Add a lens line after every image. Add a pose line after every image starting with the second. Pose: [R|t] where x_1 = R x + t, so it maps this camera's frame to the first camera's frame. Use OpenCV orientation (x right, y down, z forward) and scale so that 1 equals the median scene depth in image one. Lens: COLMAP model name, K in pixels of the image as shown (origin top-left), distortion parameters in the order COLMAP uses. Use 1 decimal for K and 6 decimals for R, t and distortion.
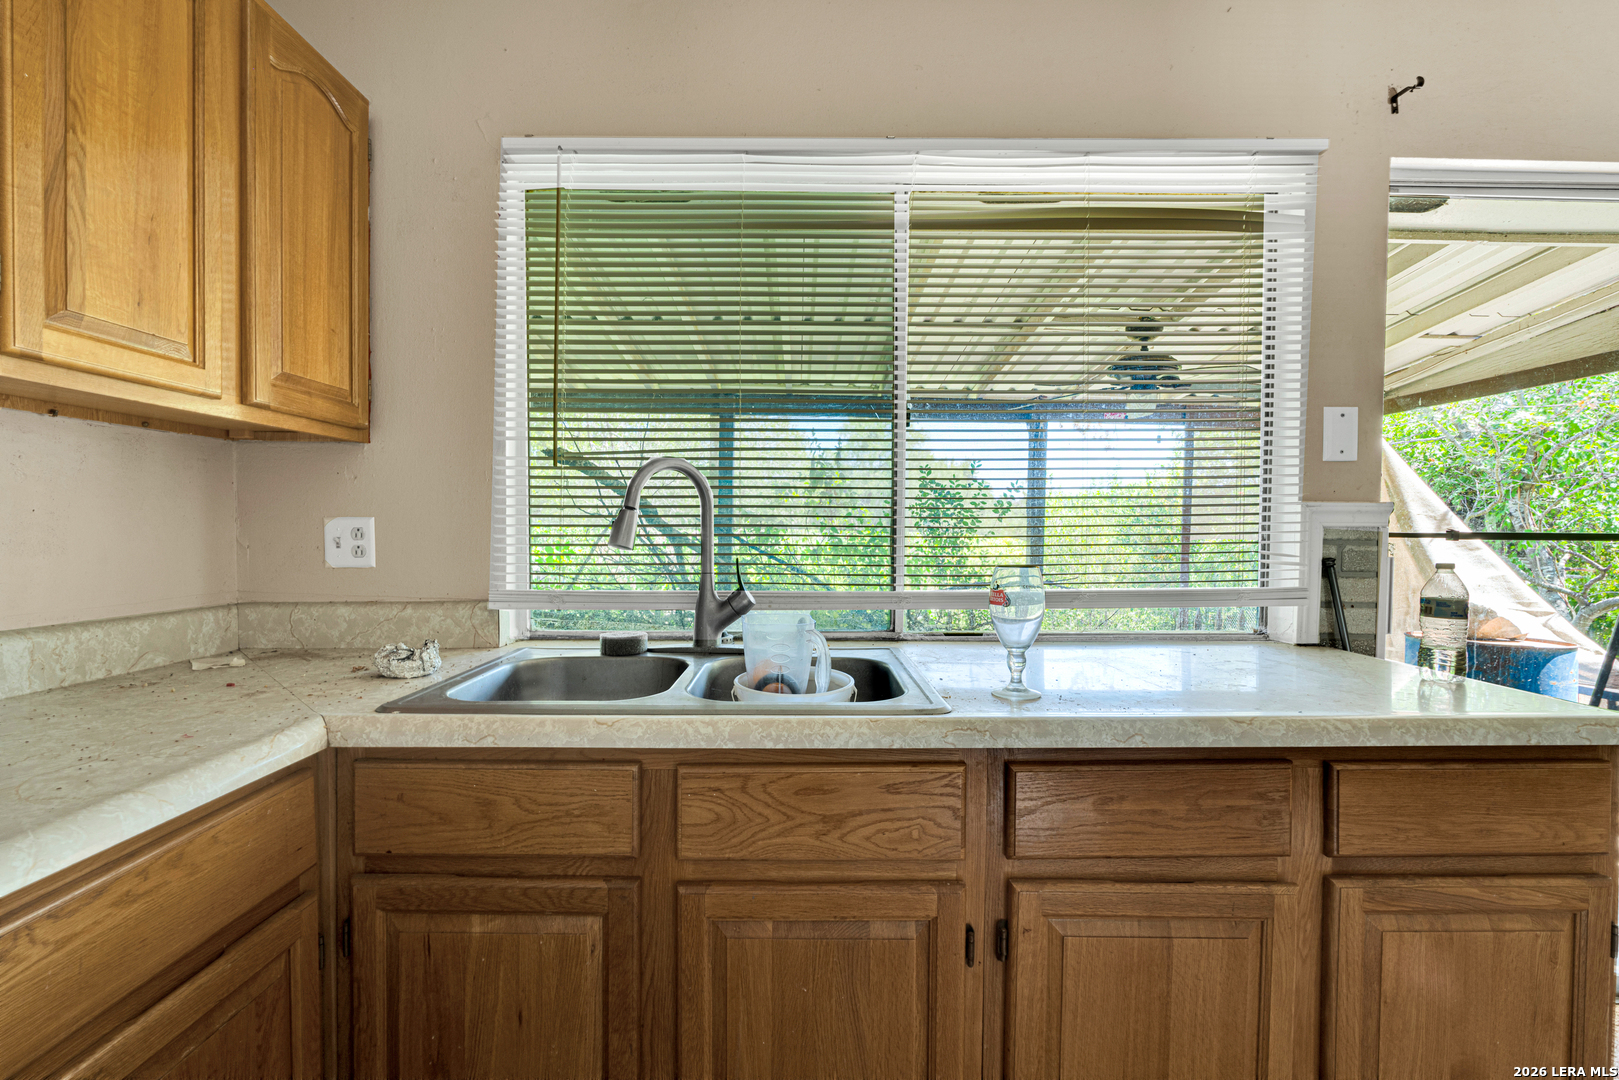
lens RADIAL K [[684.7, 0, 799.2], [0, 684.7, 537.3], [0, 0, 1]] dist [-0.022981, -0.000639]
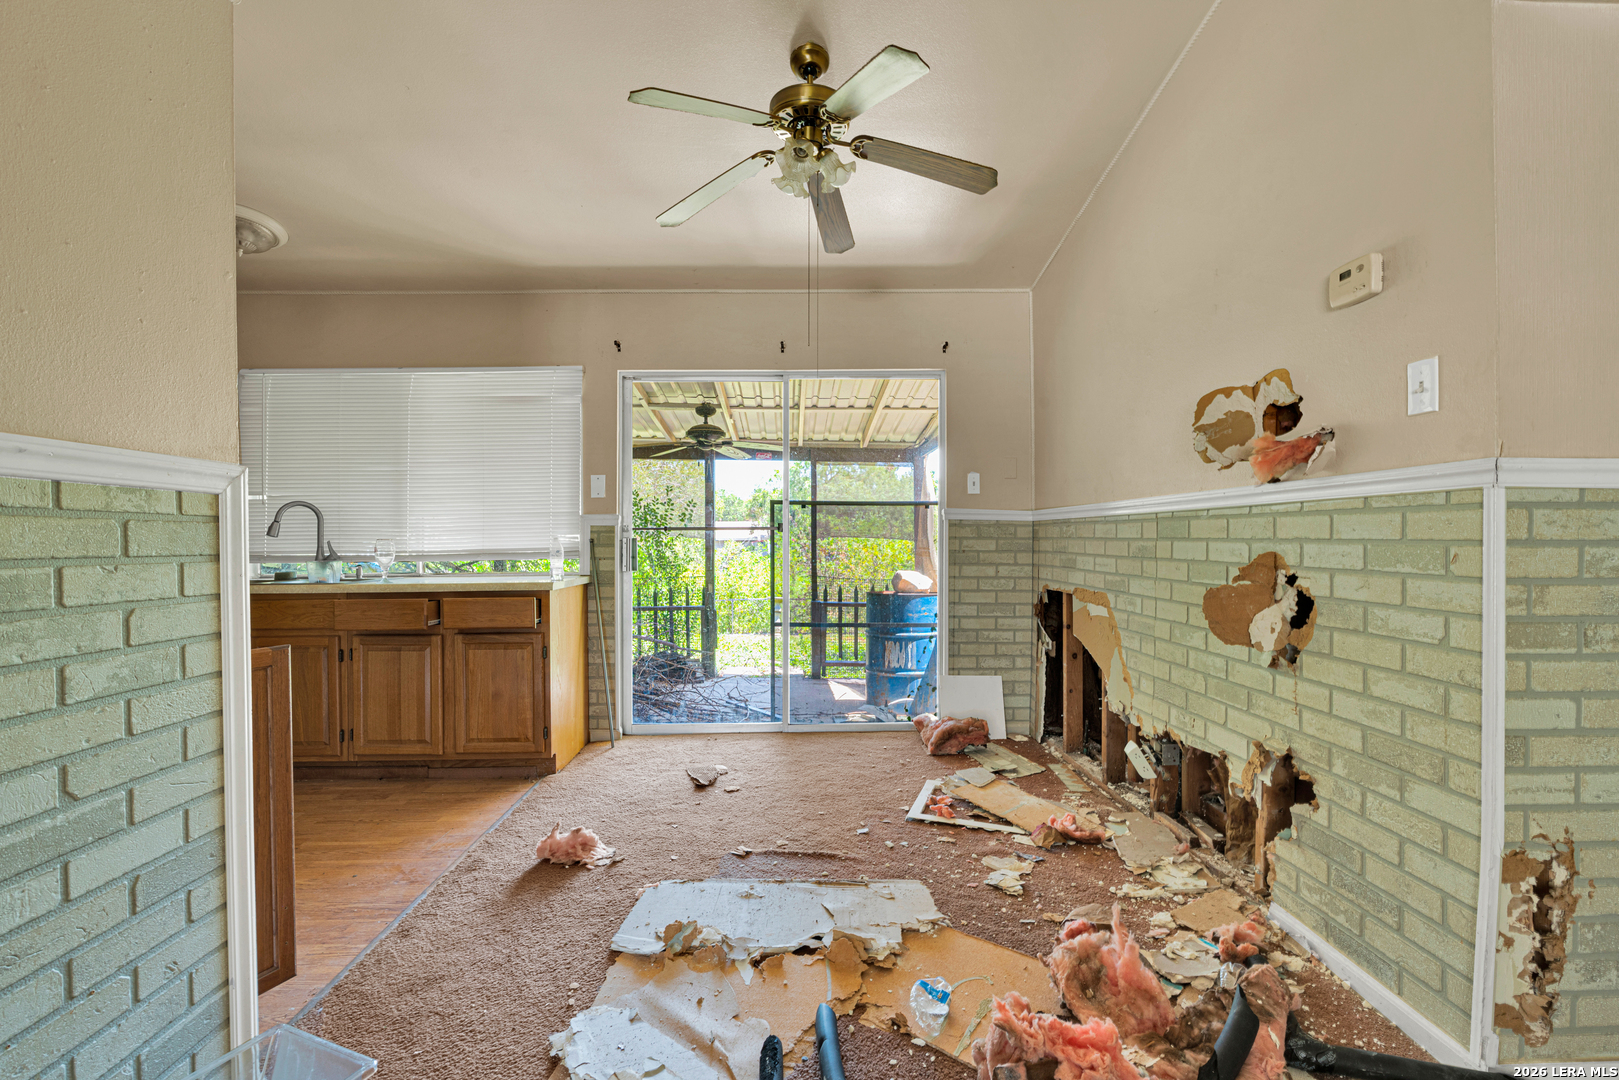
lens RADIAL K [[684.7, 0, 799.2], [0, 684.7, 537.3], [0, 0, 1]] dist [-0.022981, -0.000639]
pose [[0.999793, -0.009006, 0.018262, 1.457226], [0.009357, 0.999772, -0.019203, 0.077358], [-0.018085, 0.019370, 0.999649, -1.378994]]
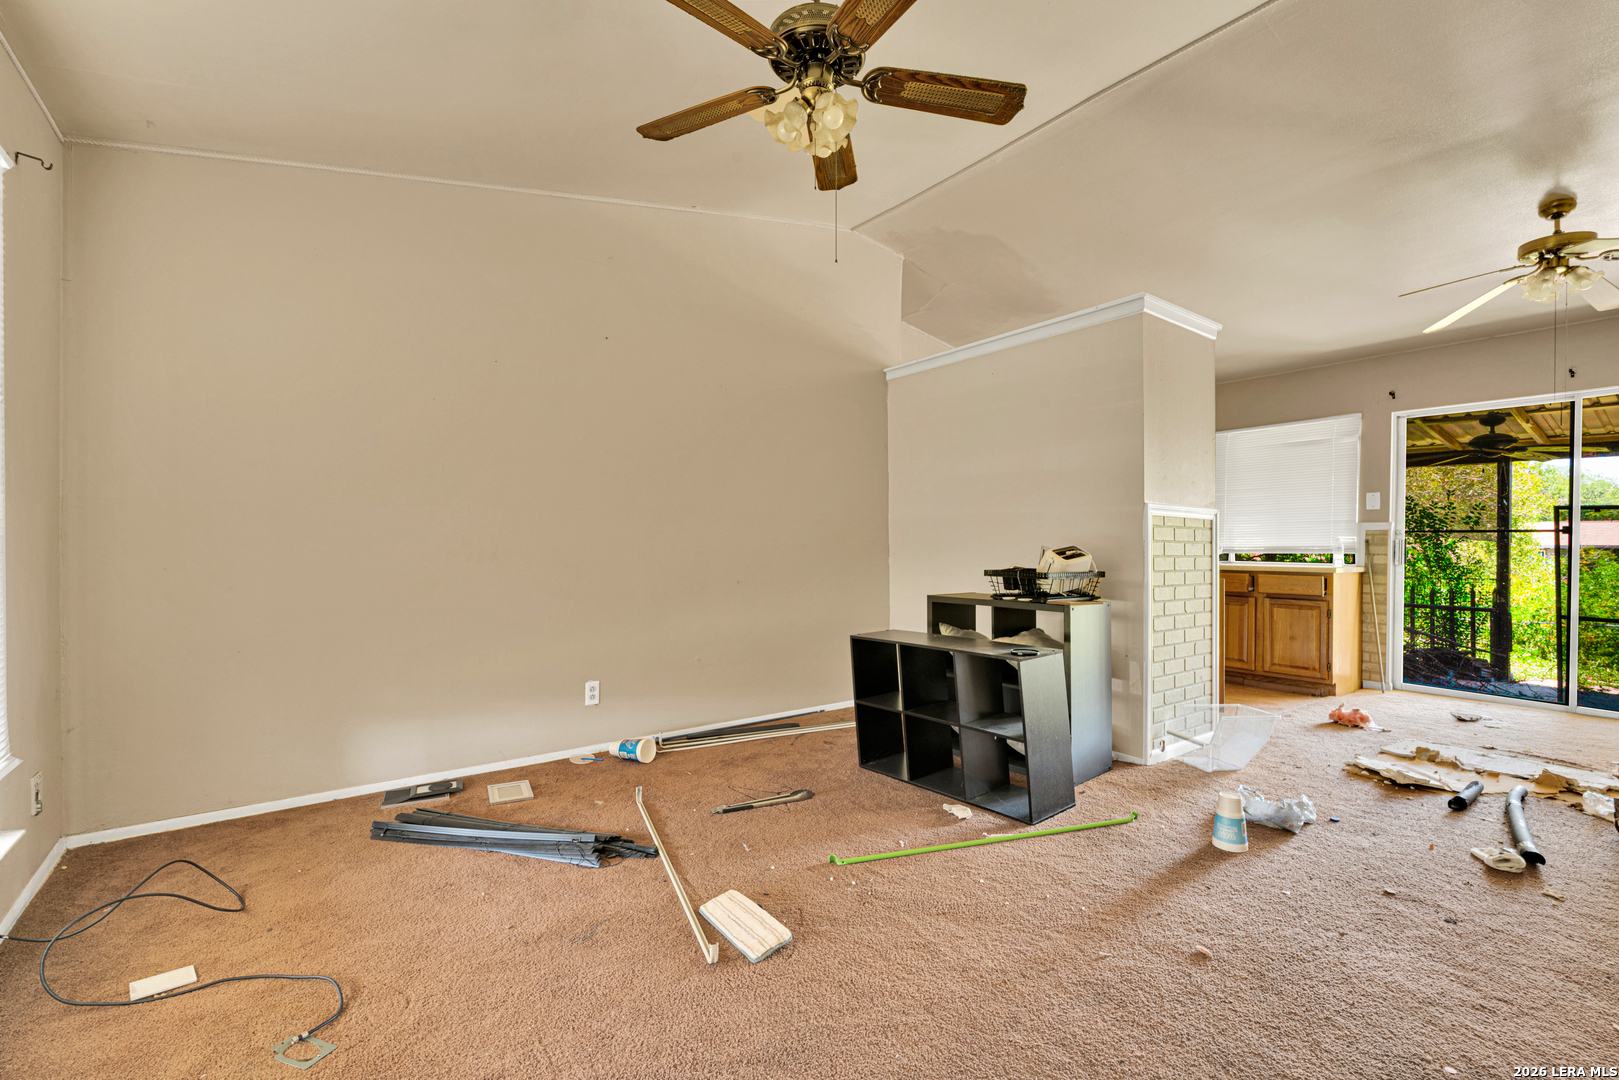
lens RADIAL K [[684.7, 0, 799.2], [0, 684.7, 537.3], [0, 0, 1]] dist [-0.022981, -0.000639]
pose [[0.574951, -0.000828, -0.818187, 1.839091], [-0.019630, 0.999698, -0.014806, 0.119520], [0.817952, 0.024574, 0.574761, -3.011685]]
